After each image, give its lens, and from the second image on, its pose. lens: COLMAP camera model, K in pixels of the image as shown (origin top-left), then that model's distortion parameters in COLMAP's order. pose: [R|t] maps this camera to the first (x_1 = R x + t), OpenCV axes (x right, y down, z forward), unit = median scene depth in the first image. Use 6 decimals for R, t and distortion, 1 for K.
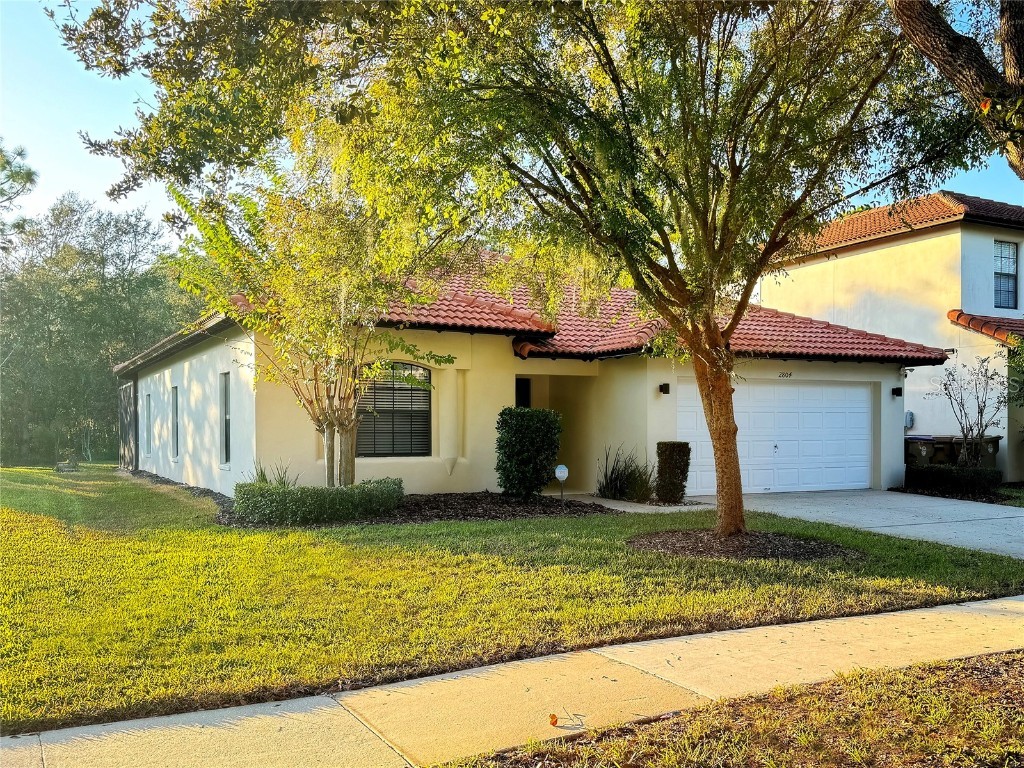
lens RADIAL K [[952.2, 0, 510.7], [0, 952.2, 388.1], [0, 0, 1]] dist [0.011684, 0.000000]
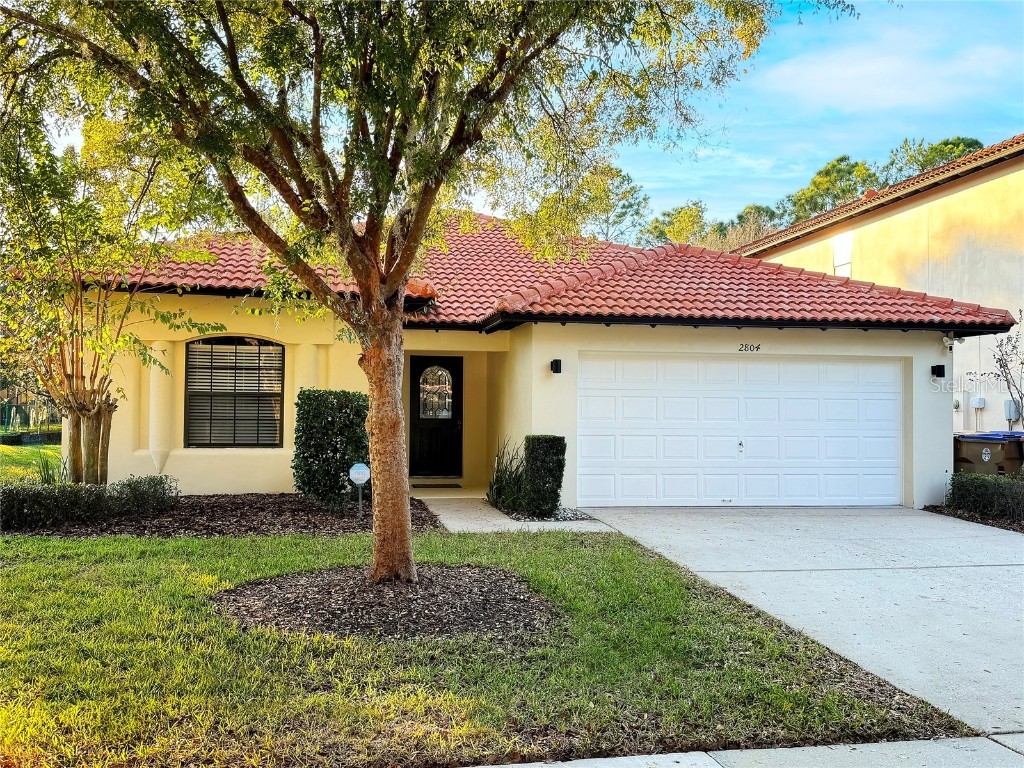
lens RADIAL K [[935.5, 0, 513.1], [0, 935.5, 380.3], [0, 0, 1]] dist [0.051626, 0.000000]
pose [[0.961991, -0.000875, -0.273080, 0.293673], [0.000670, 0.999999, -0.000843, 0.011220], [0.273081, 0.000628, 0.961991, 0.234389]]
